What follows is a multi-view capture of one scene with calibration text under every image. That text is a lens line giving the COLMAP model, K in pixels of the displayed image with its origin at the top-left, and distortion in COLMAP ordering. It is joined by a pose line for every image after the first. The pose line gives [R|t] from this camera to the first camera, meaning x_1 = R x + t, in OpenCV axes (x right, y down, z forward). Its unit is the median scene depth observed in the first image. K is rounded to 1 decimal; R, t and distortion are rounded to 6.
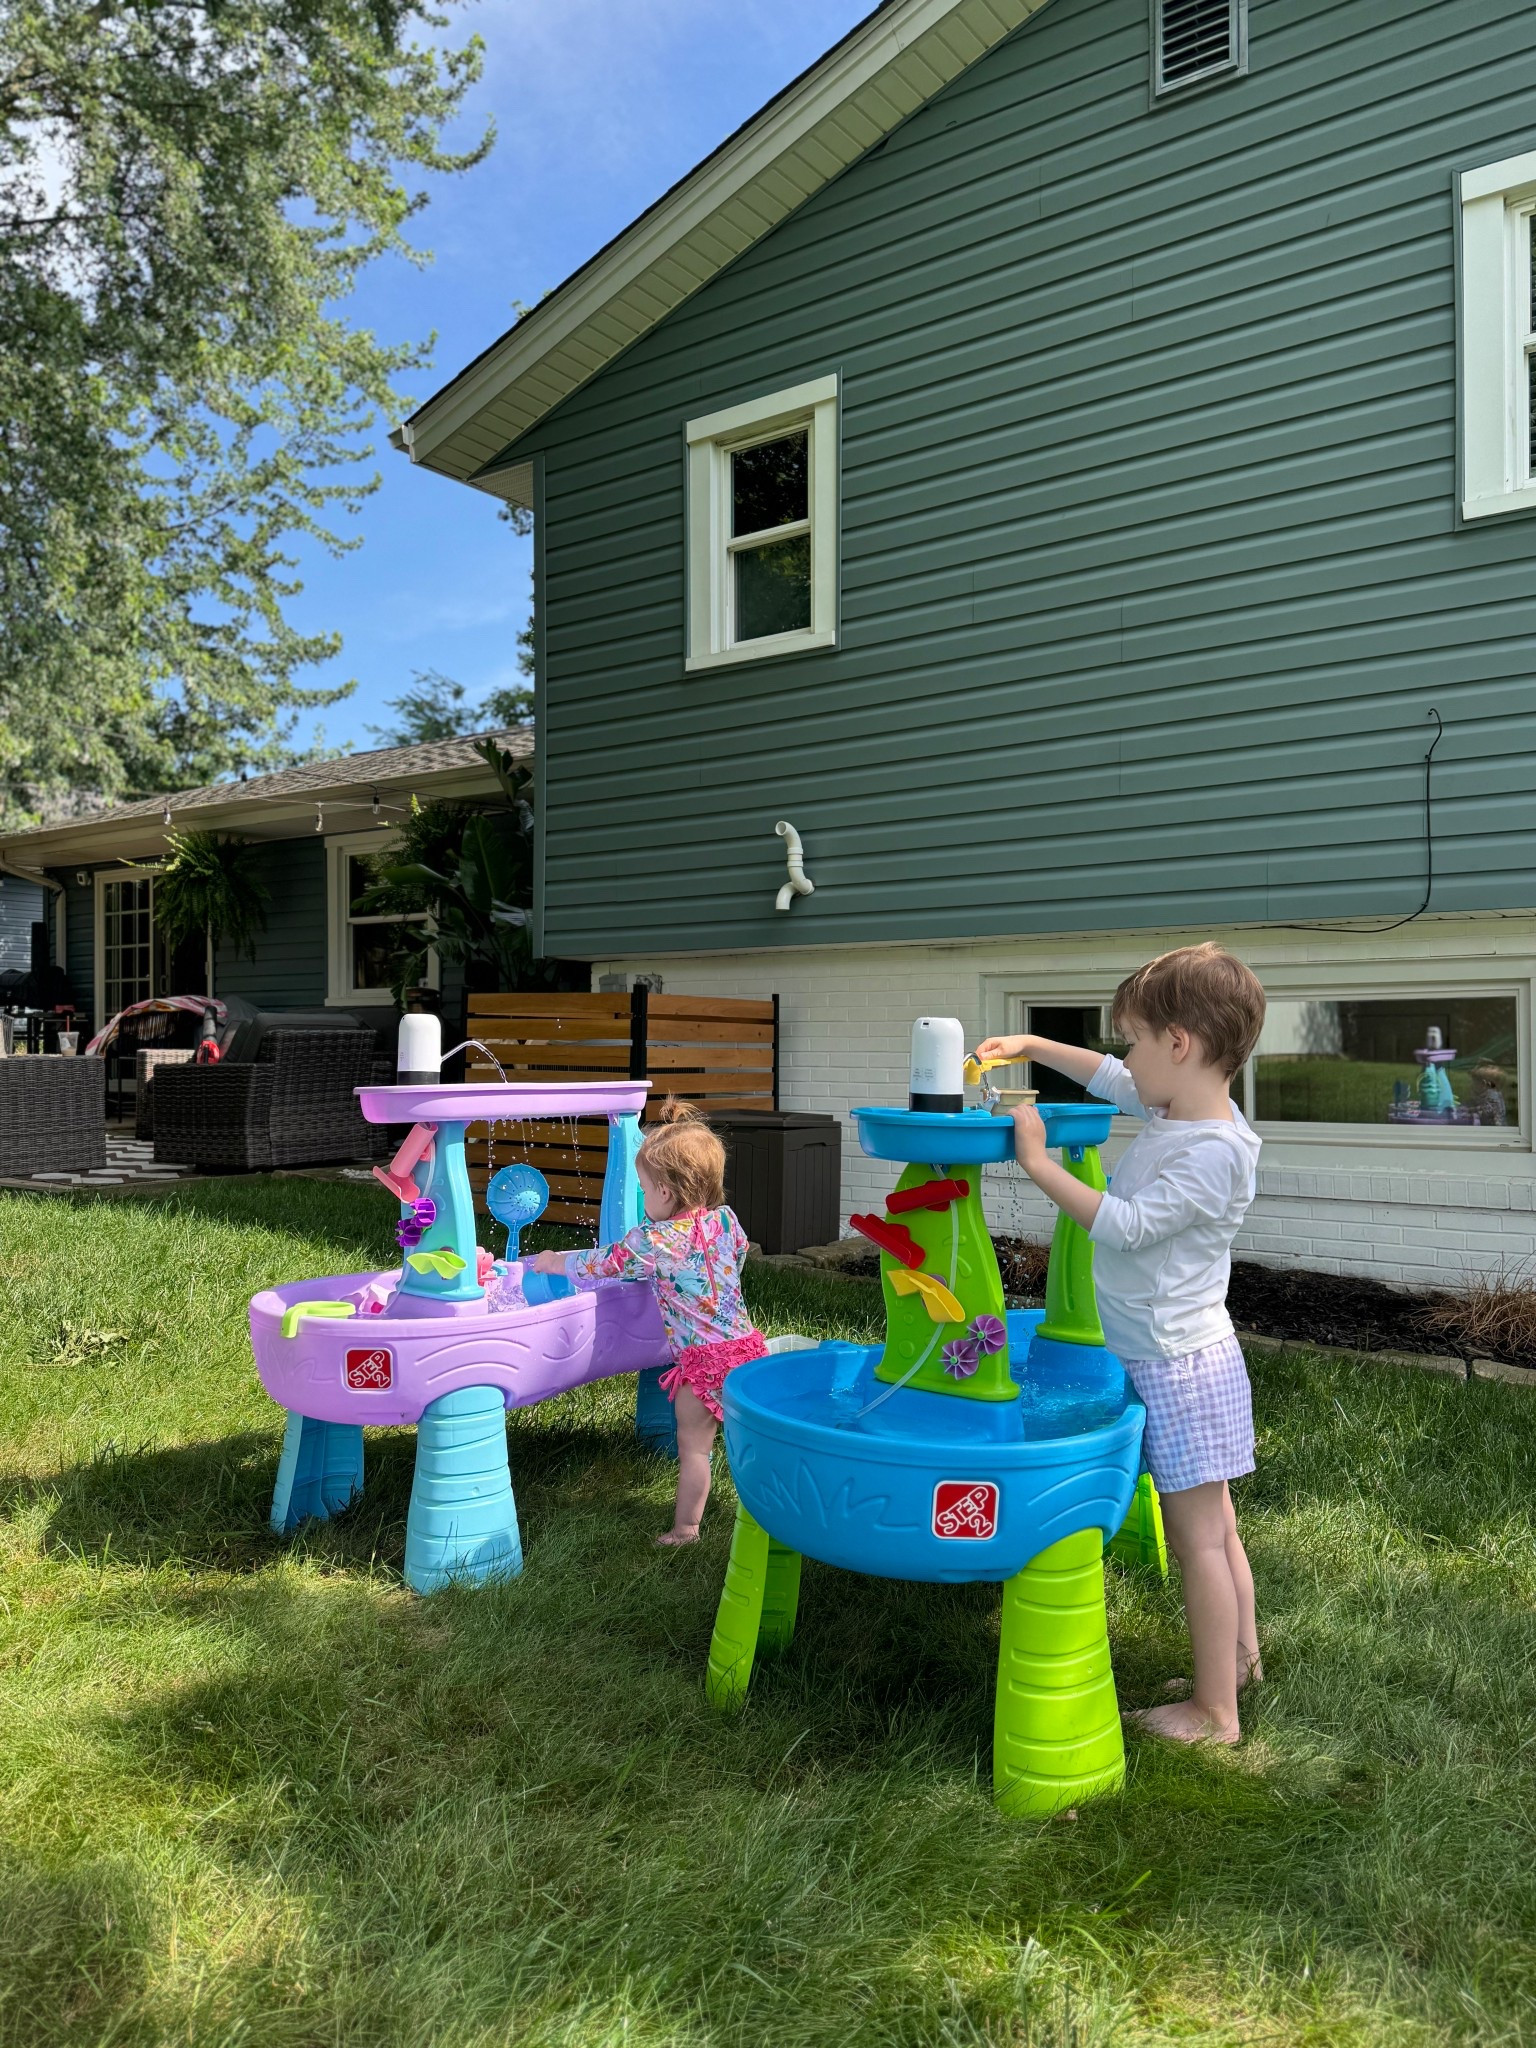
lens RADIAL K [[1487.0, 0, 768.0], [0, 1487.0, 1024.0], [0, 0, 1]] dist [0.056259, -0.109381]
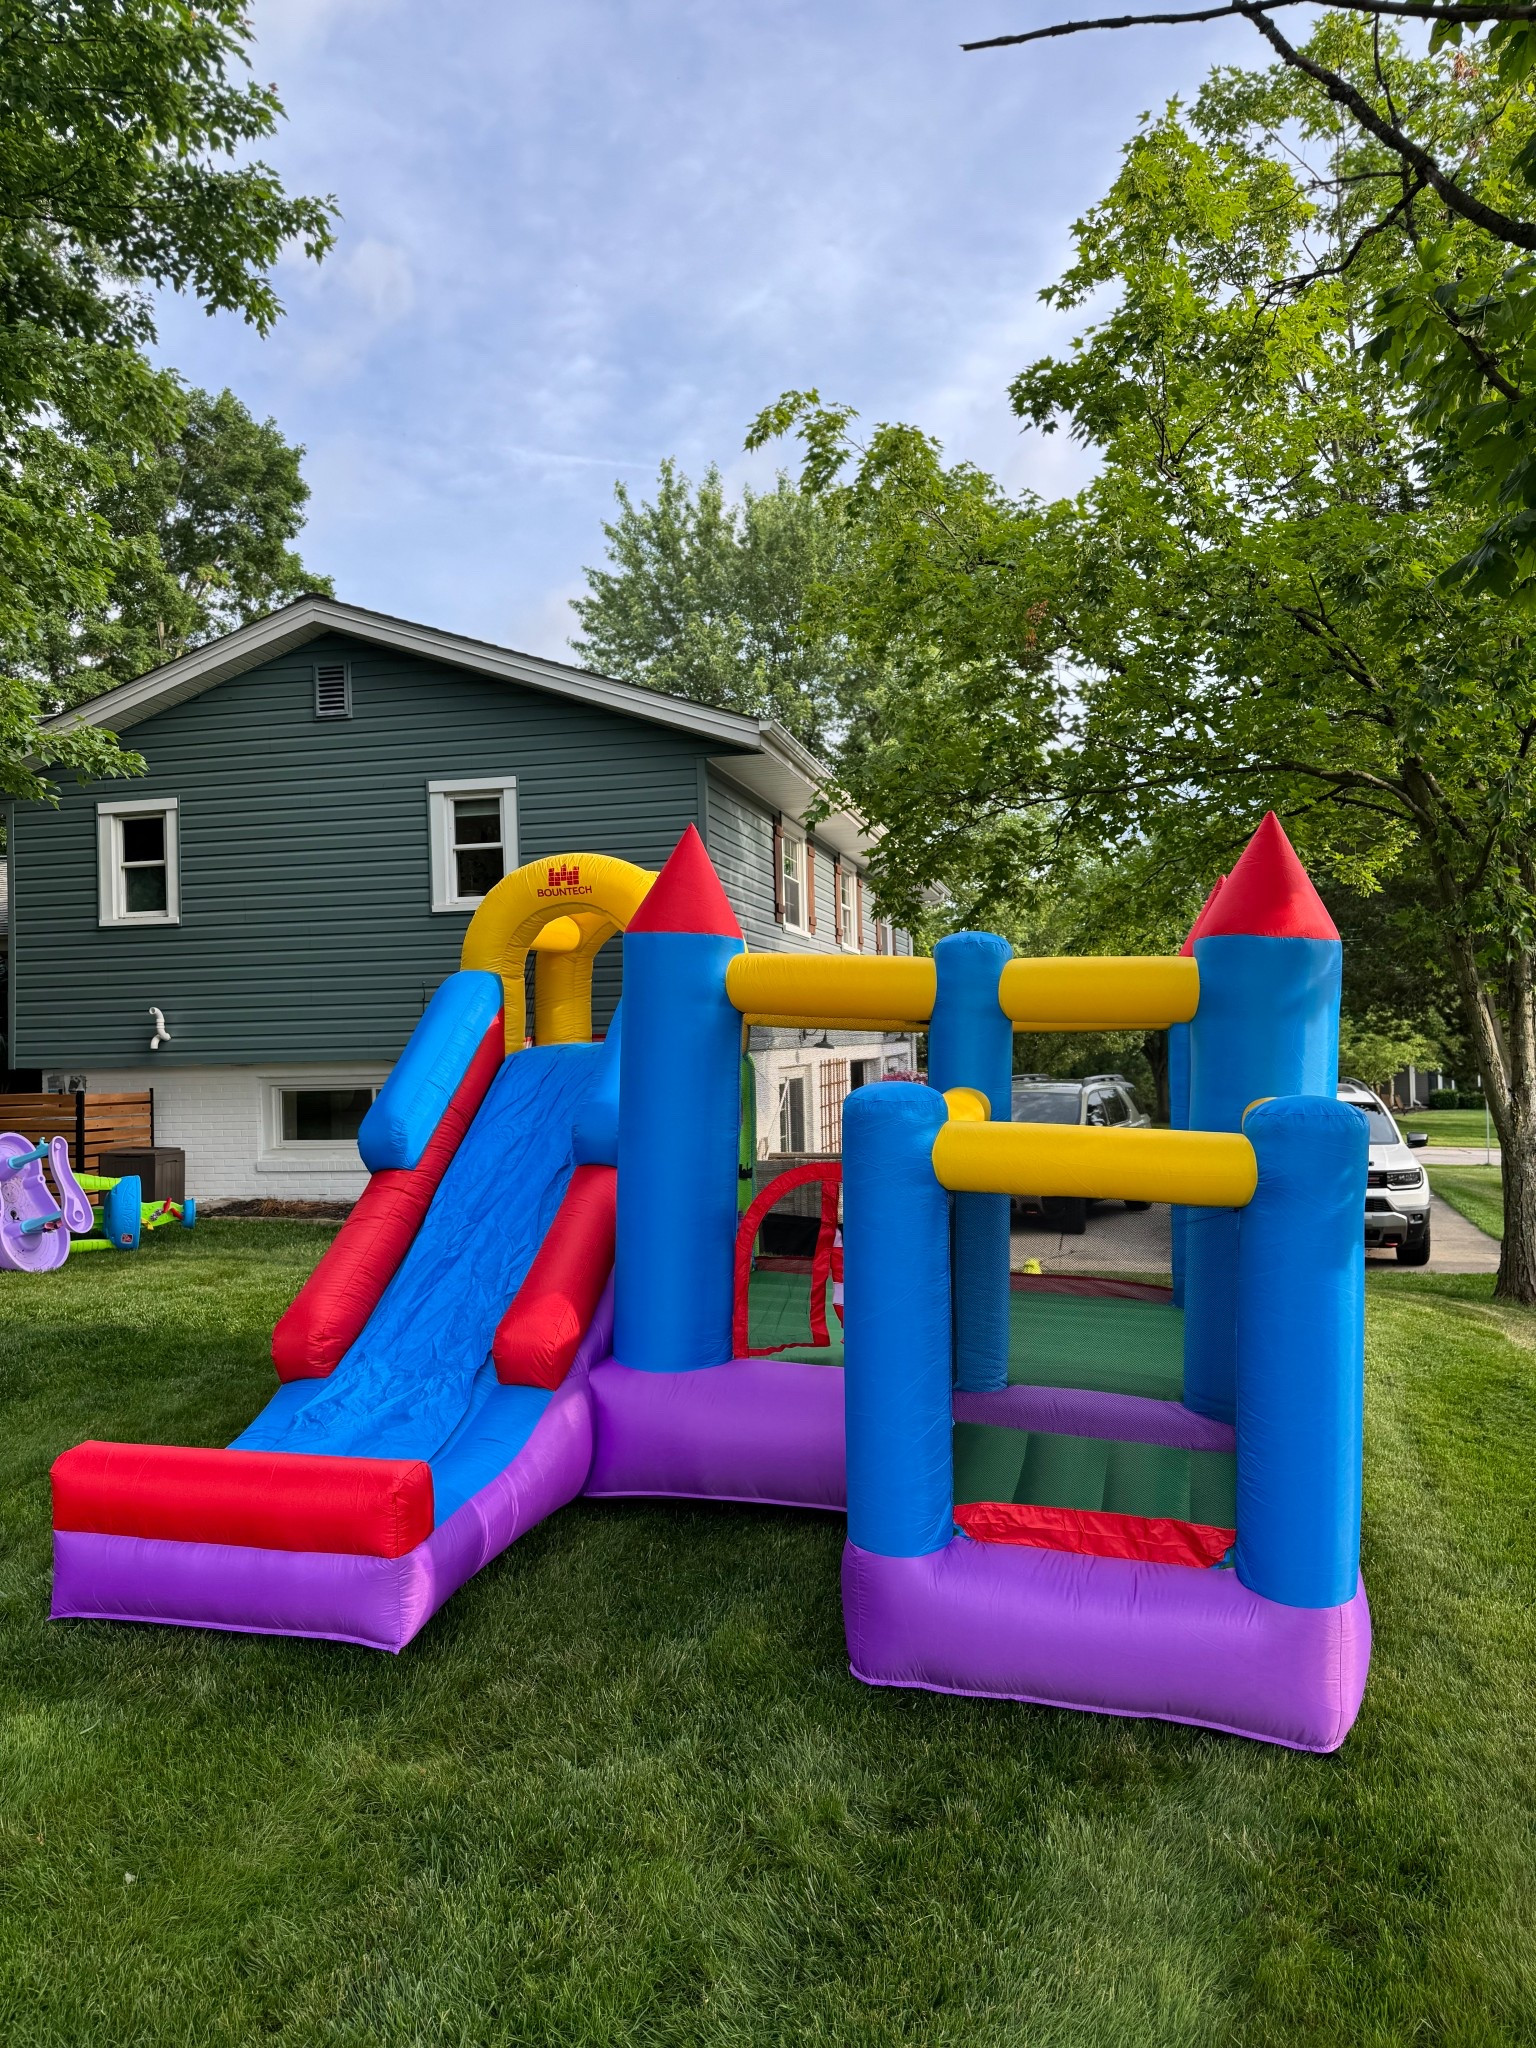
lens RADIAL K [[1487.0, 0, 768.0], [0, 1487.0, 1024.0], [0, 0, 1]] dist [0.056259, -0.109381]
pose [[0.924788, -0.015826, 0.380154, 0.008556], [0.015396, 0.999873, 0.004172, -0.106128], [-0.380172, 0.001995, 0.924914, -1.233022]]
